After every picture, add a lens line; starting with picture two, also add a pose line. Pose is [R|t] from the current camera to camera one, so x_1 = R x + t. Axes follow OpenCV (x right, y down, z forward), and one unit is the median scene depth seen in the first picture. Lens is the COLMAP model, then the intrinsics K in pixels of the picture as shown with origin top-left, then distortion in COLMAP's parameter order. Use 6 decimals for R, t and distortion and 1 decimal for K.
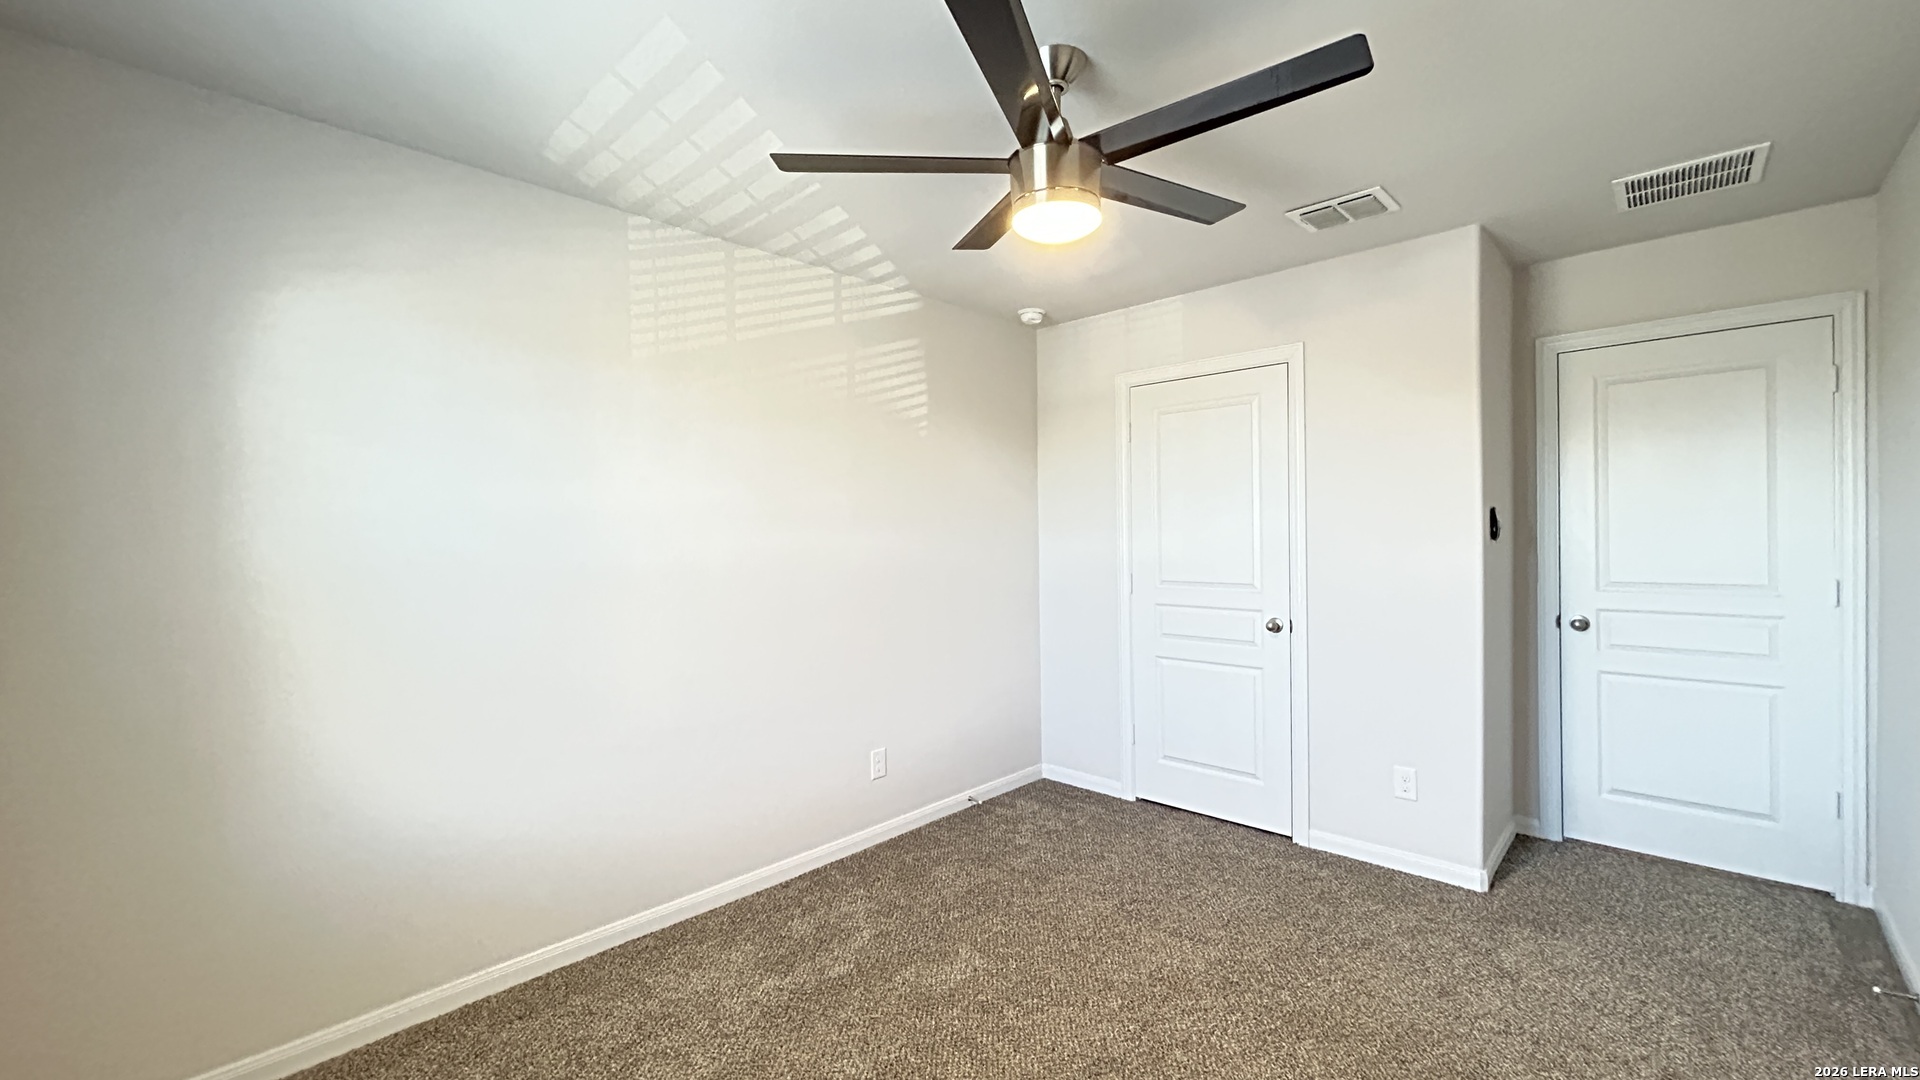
lens RADIAL K [[771.8, 0, 963.1], [0, 771.8, 540.3], [0, 0, 1]] dist [-0.000567, 0.000540]
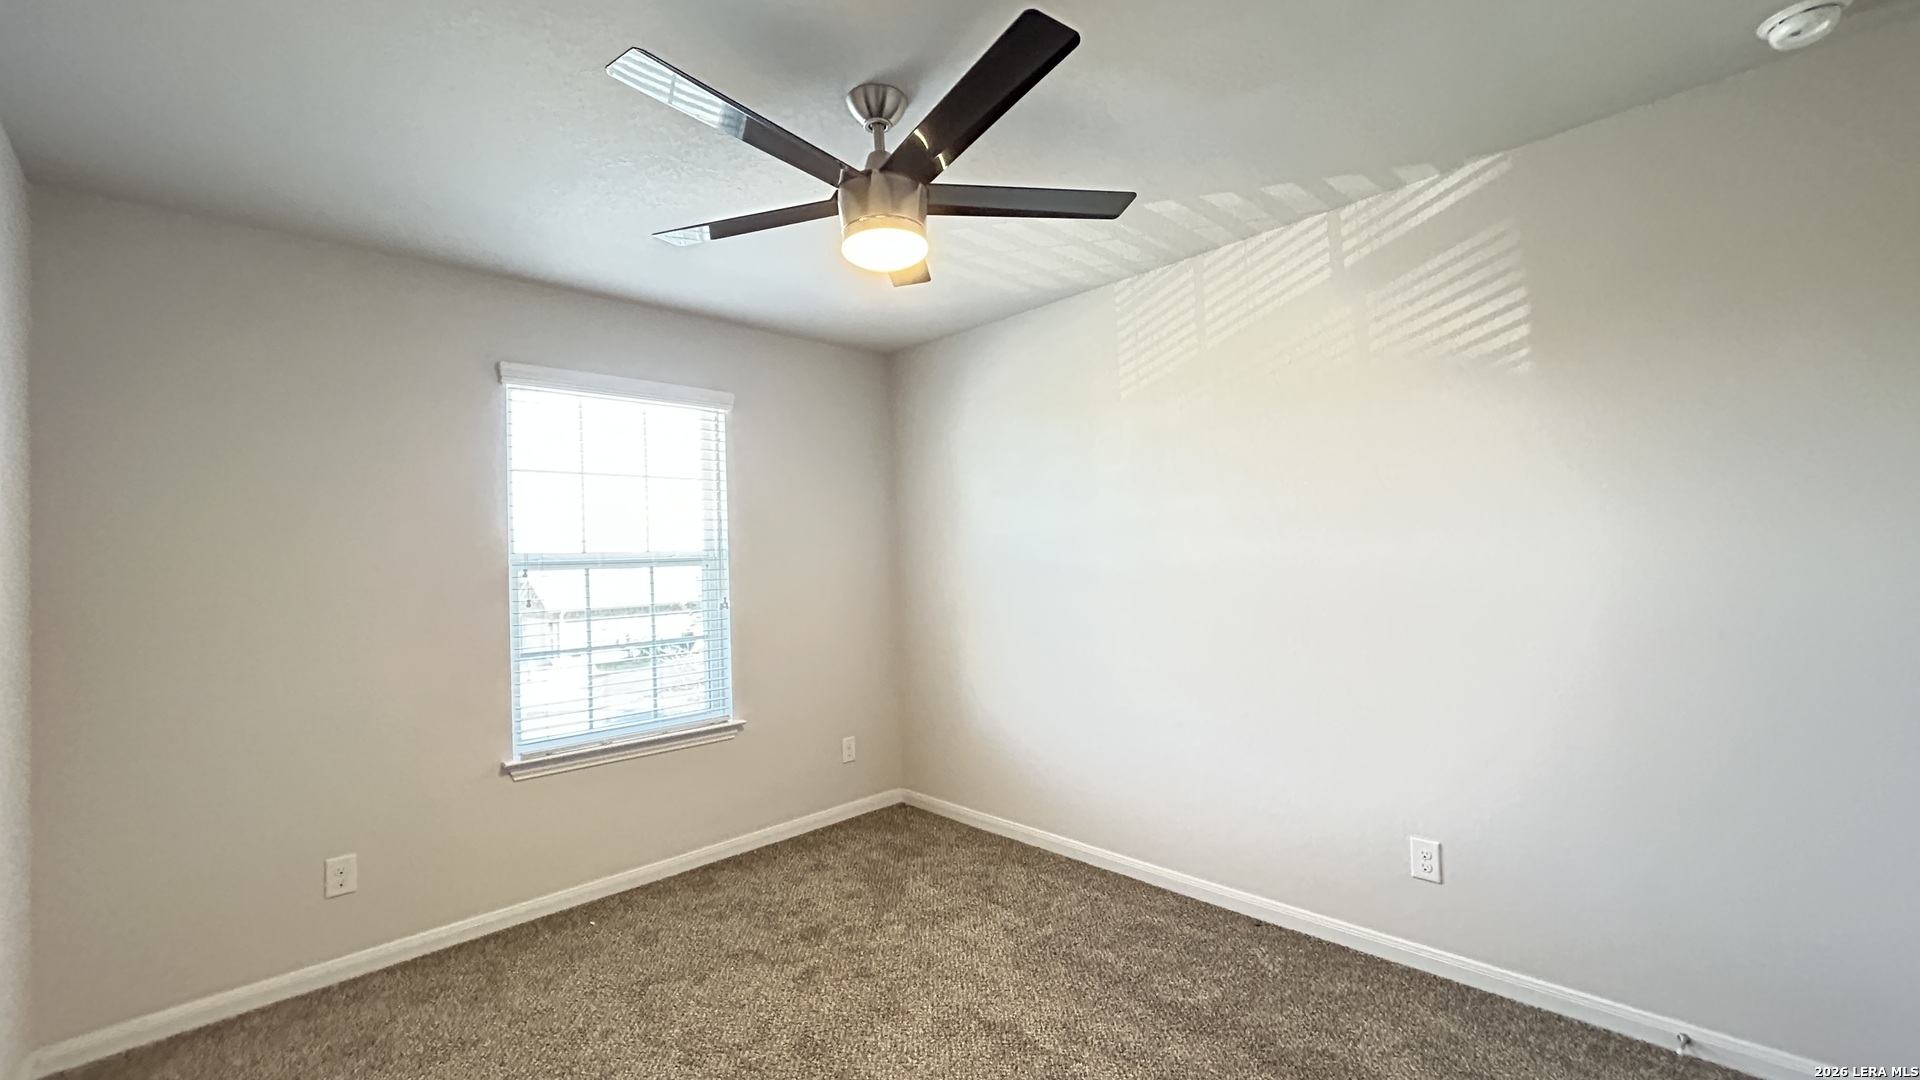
lens RADIAL K [[771.8, 0, 963.1], [0, 771.8, 540.3], [0, 0, 1]] dist [-0.000567, 0.000540]
pose [[-0.037747, -0.014490, -0.999182, 0.634012], [0.013862, 0.999791, -0.015022, 0.002463], [0.999191, -0.014418, -0.037538, 0.626002]]
